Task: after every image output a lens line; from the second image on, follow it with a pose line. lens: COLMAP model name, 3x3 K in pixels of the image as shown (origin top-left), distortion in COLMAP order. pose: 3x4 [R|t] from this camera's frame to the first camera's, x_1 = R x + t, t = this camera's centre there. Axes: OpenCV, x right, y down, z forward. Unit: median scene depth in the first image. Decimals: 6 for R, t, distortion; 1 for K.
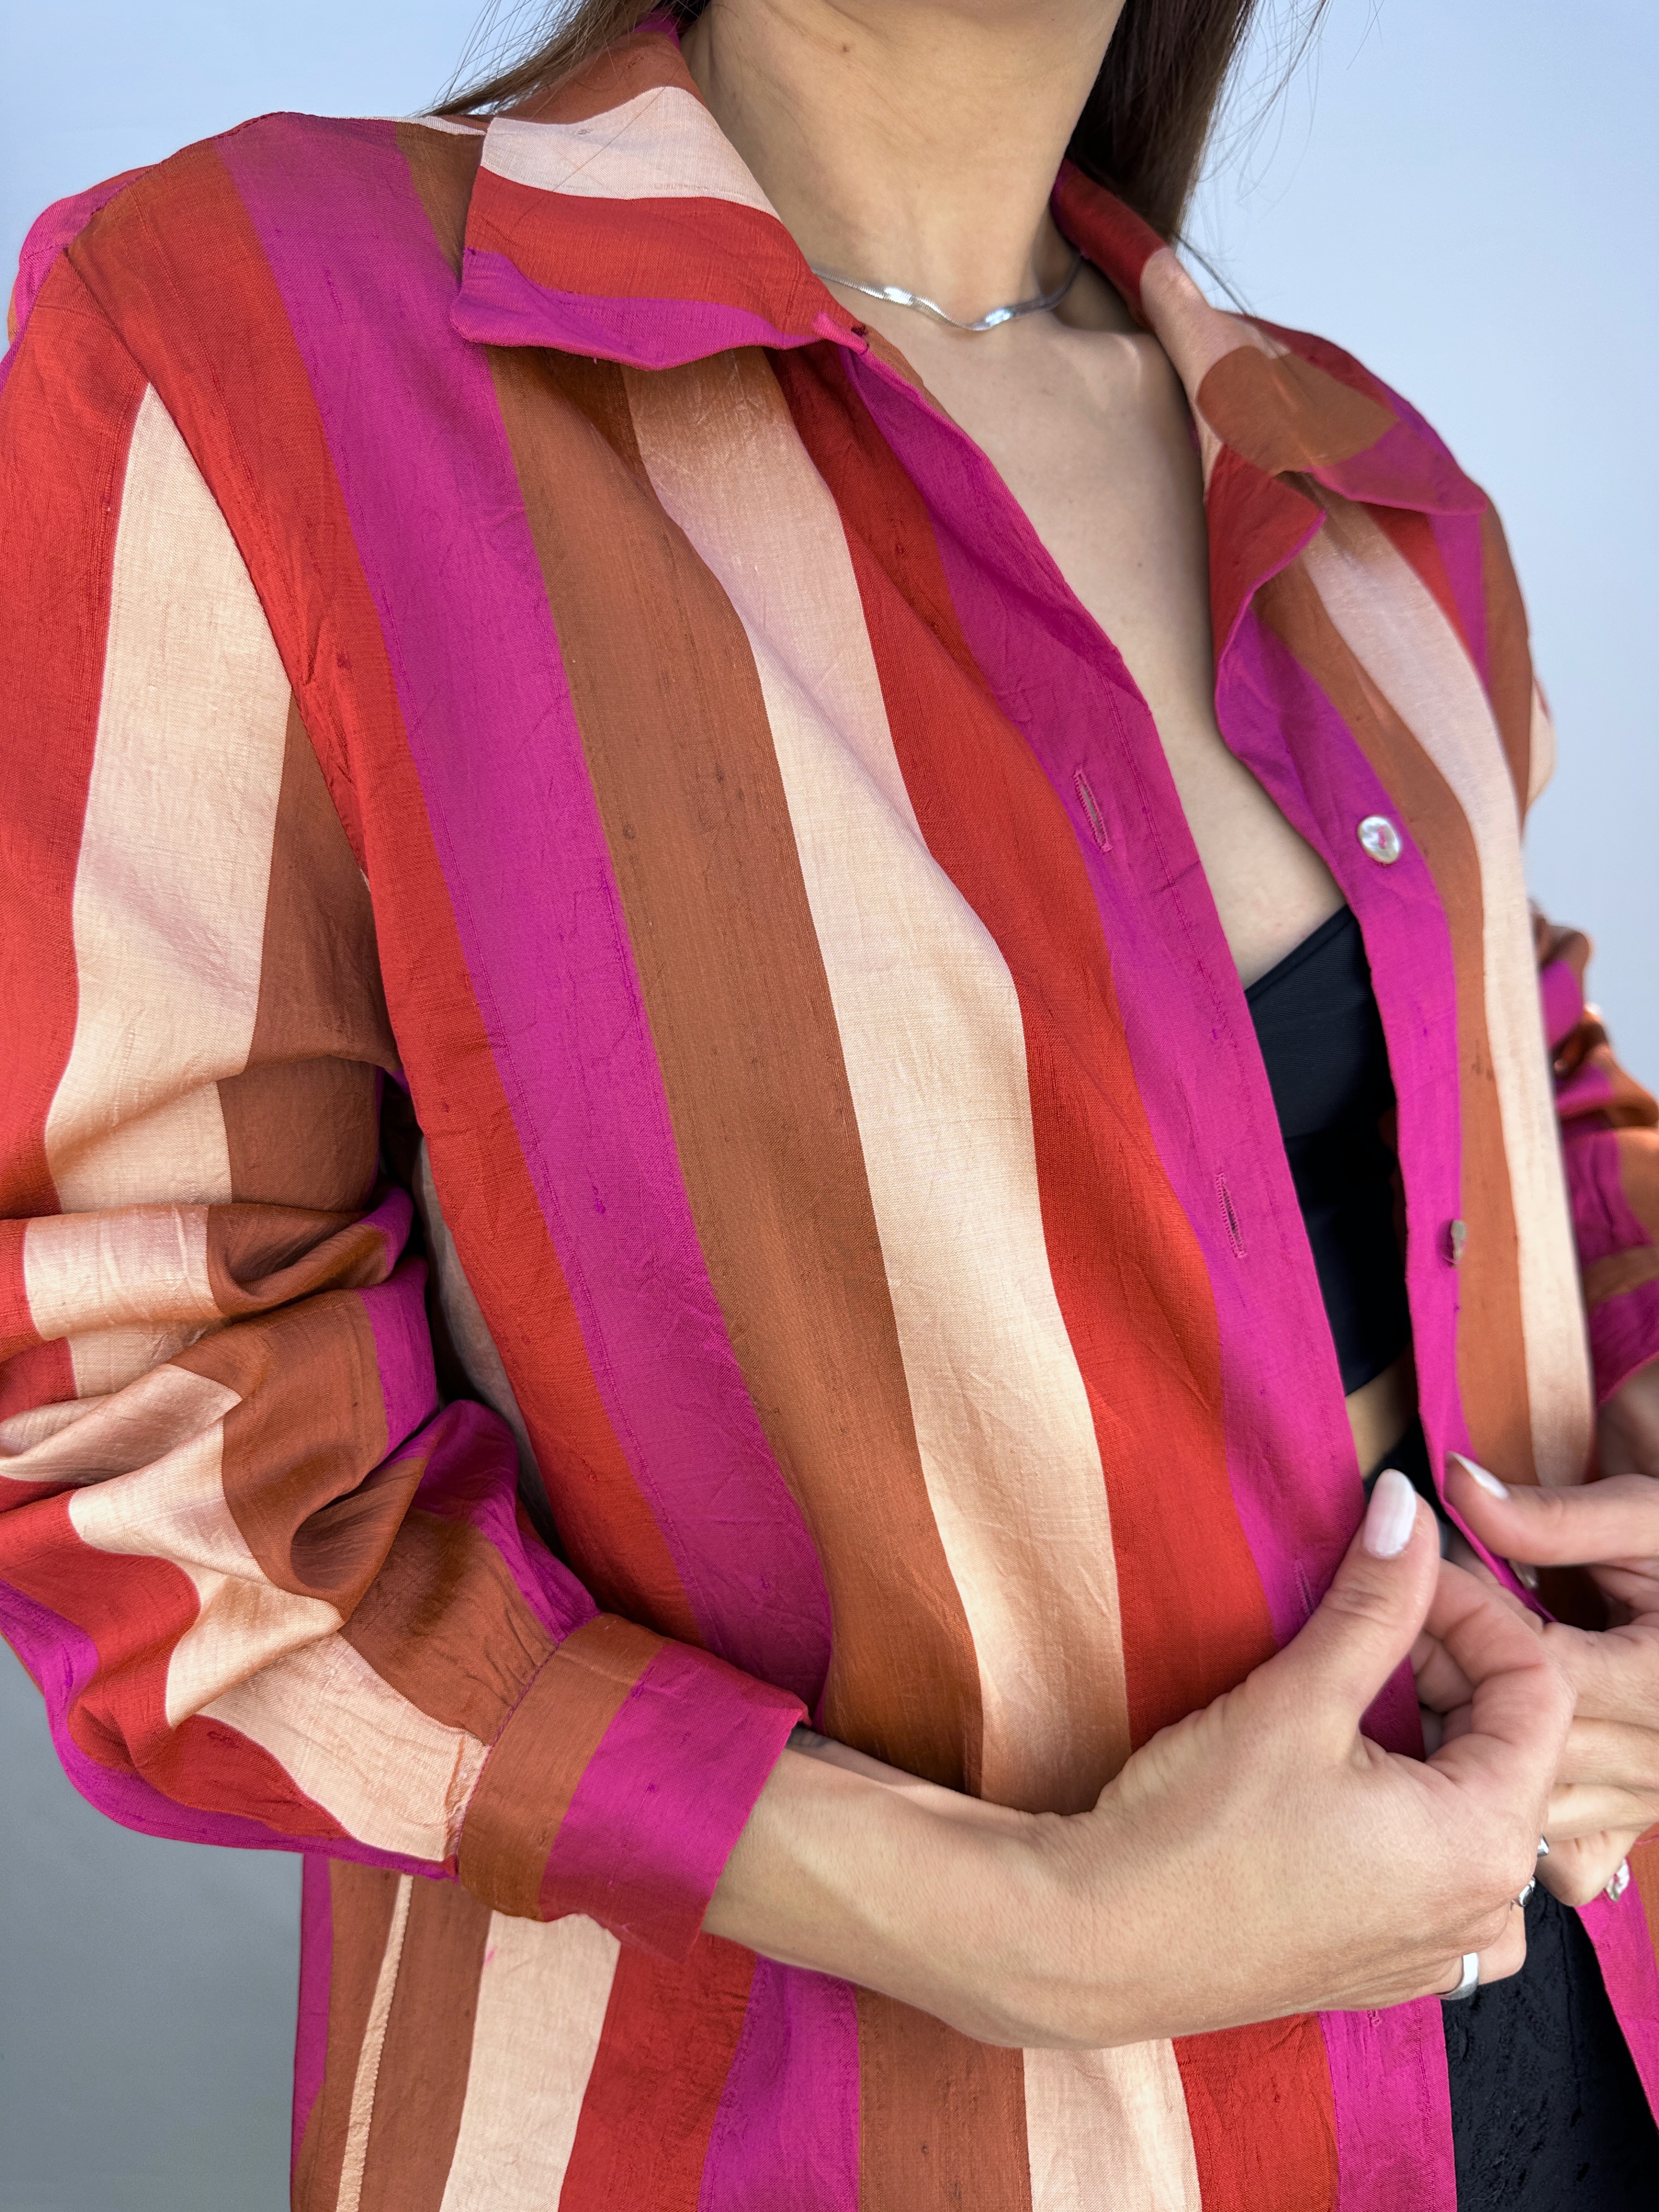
lens RADIAL K [[1532.7, 0, 829.5], [0, 1532.7, 1106.0], [0, 0, 1]] dist [-0.023805, -0.000519]
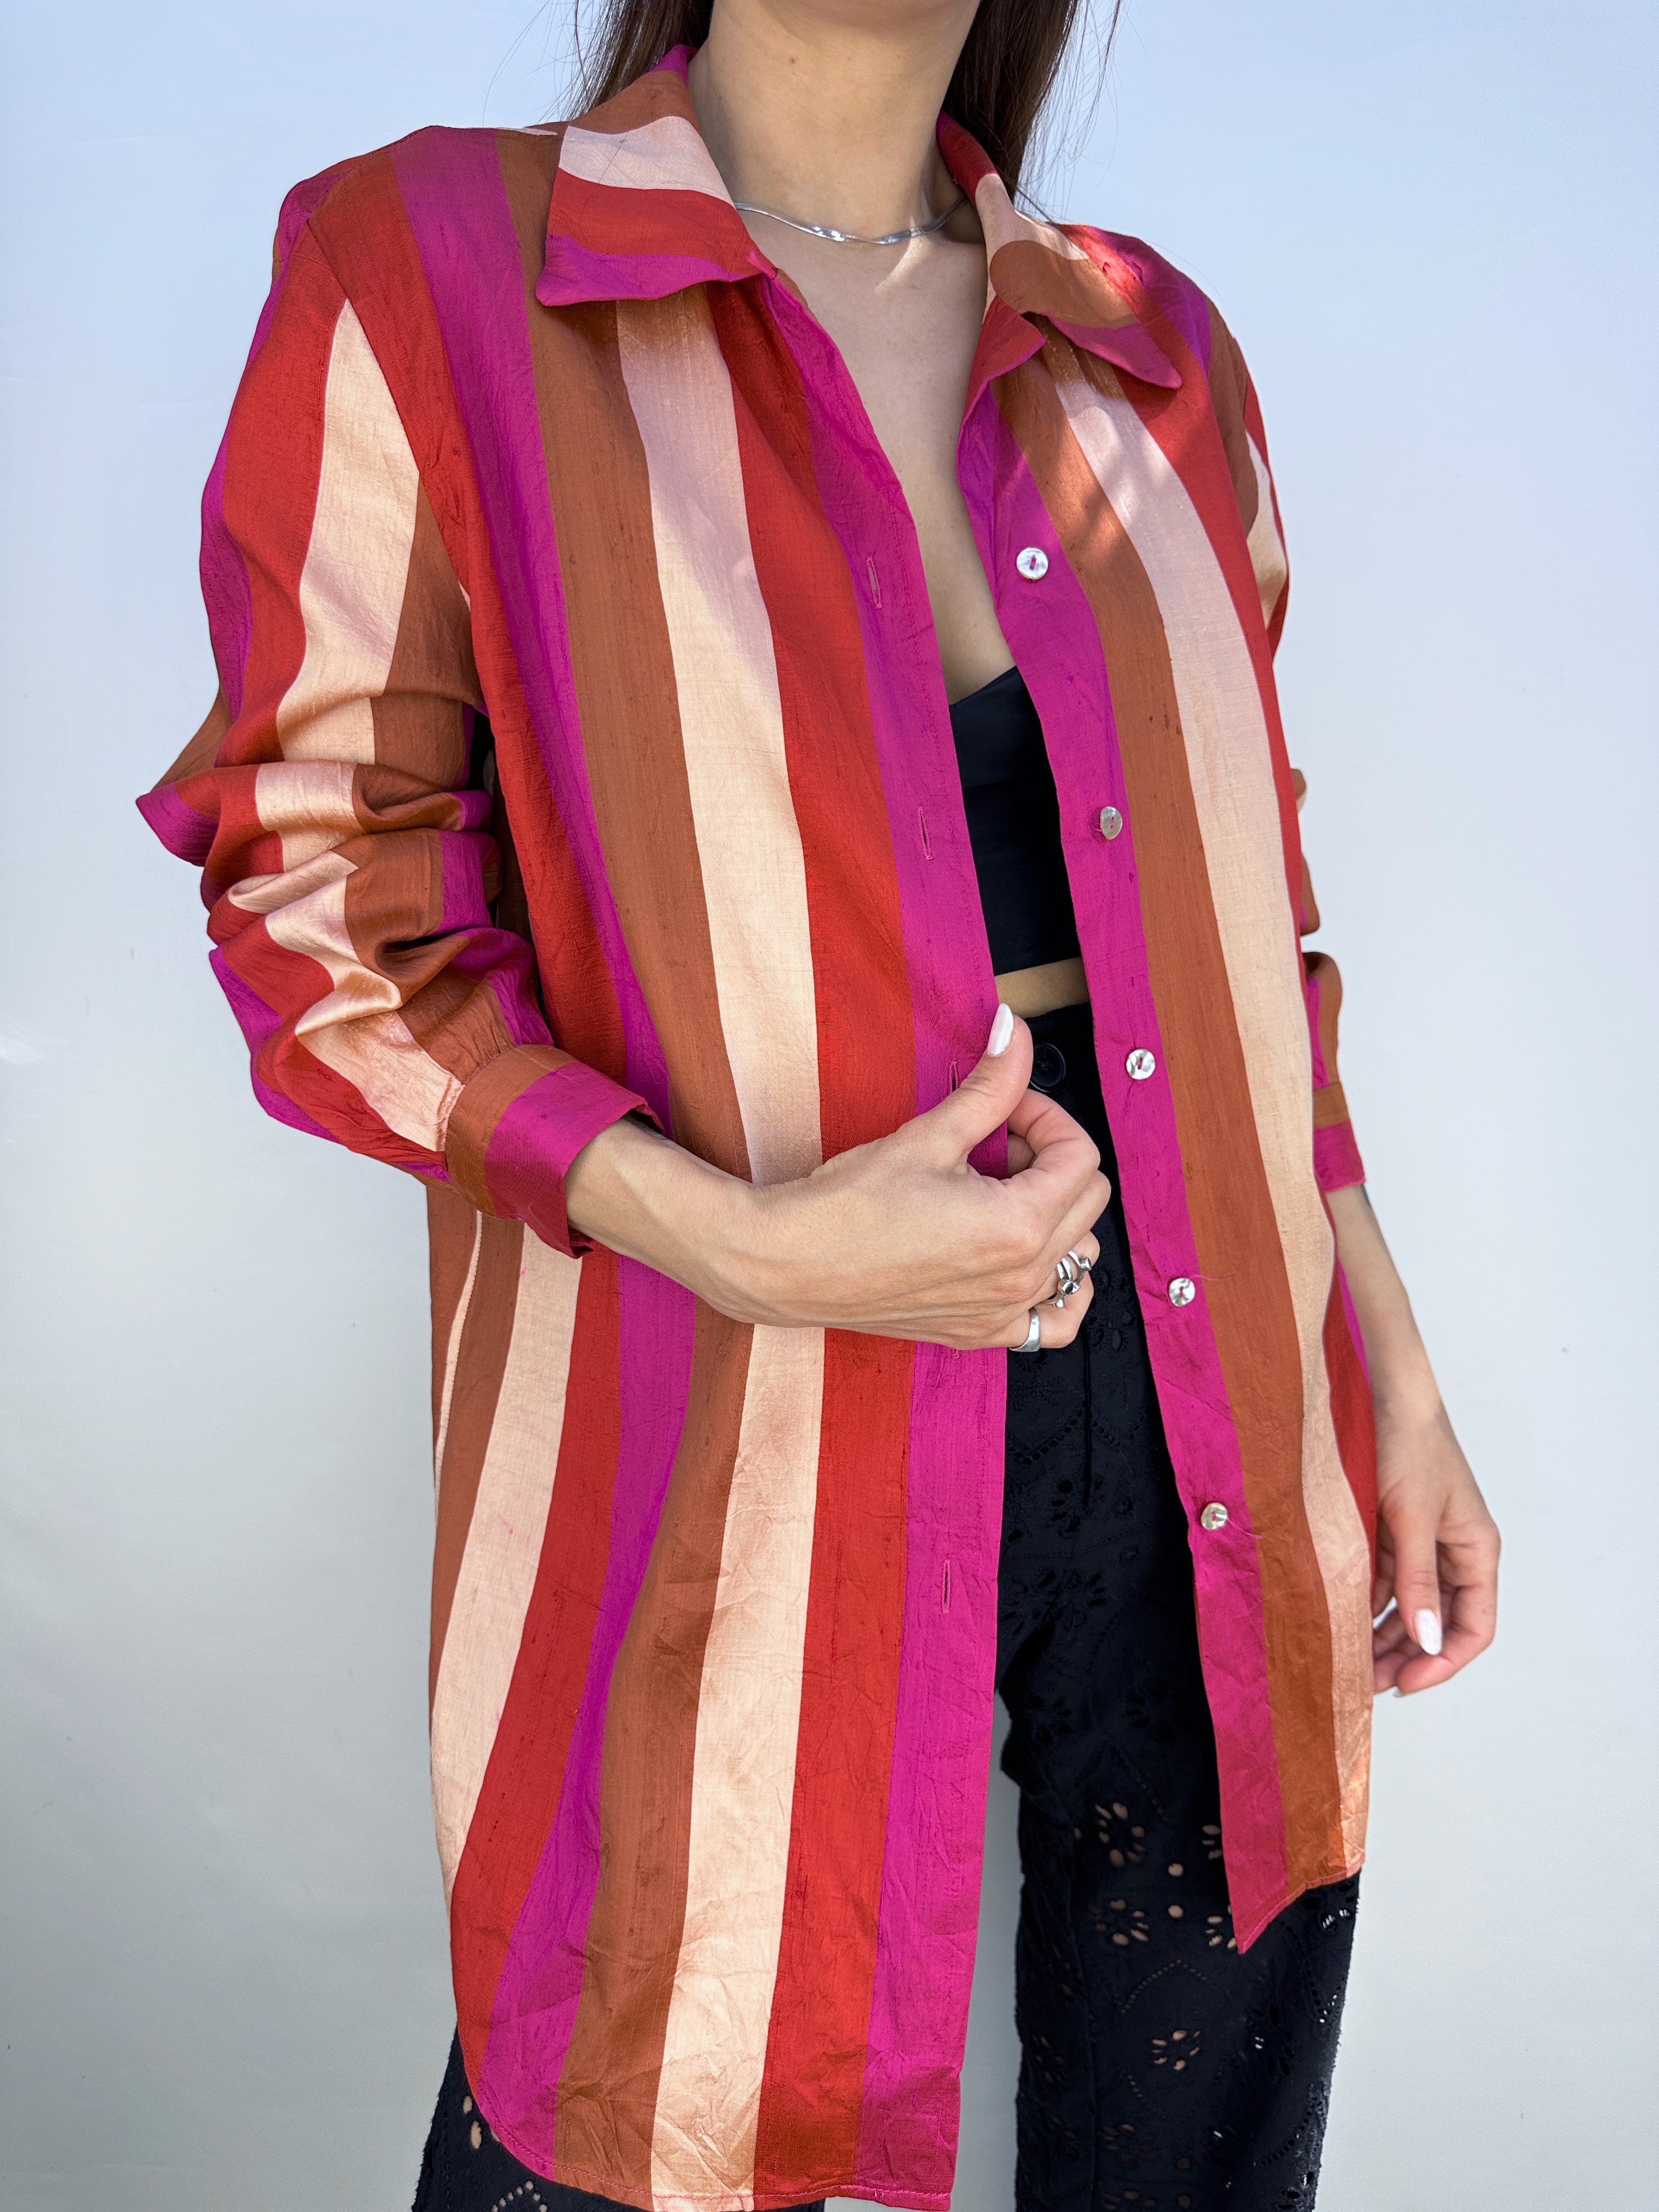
lens RADIAL K [[1532.7, 0, 829.5], [0, 1532.7, 1106.0], [0, 0, 1]] dist [-0.023805, -0.000519]
pose [[0.944550, 0.125085, -0.303611, 0.704847], [-0.112941, 0.991948, 0.057309, 0.291865], [0.308334, -0.019841, 0.951071, -0.544585]]
